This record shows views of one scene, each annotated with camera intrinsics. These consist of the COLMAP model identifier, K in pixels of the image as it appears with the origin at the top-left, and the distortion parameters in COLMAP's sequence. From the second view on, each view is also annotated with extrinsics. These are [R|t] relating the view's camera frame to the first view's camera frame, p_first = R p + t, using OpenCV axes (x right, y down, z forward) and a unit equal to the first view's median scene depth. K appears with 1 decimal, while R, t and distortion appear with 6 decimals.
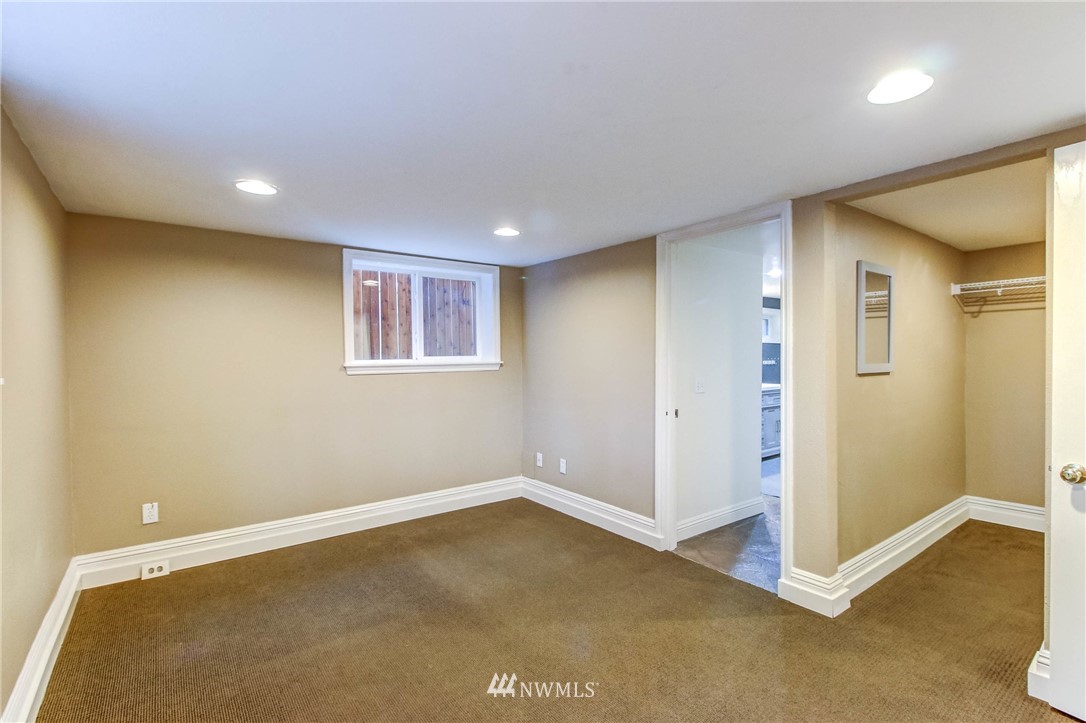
lens RADIAL K [[501.9, 0, 547.6], [0, 501.9, 356.4], [0, 0, 1]] dist [-0.001166, -0.001519]
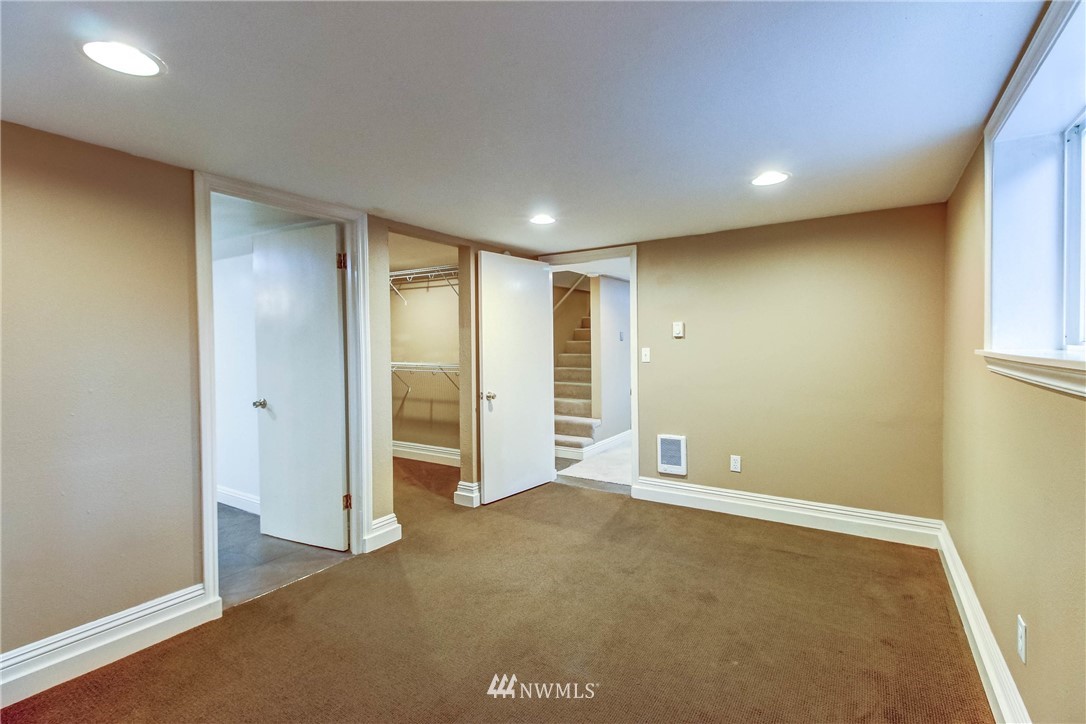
lens RADIAL K [[501.9, 0, 547.6], [0, 501.9, 356.9], [0, 0, 1]] dist [-0.001166, -0.001519]
pose [[-0.342943, -0.017013, 0.939202, -0.547574], [0.016752, 0.999566, 0.024223, 0.003094], [-0.939207, 0.024041, -0.342509, 0.710899]]
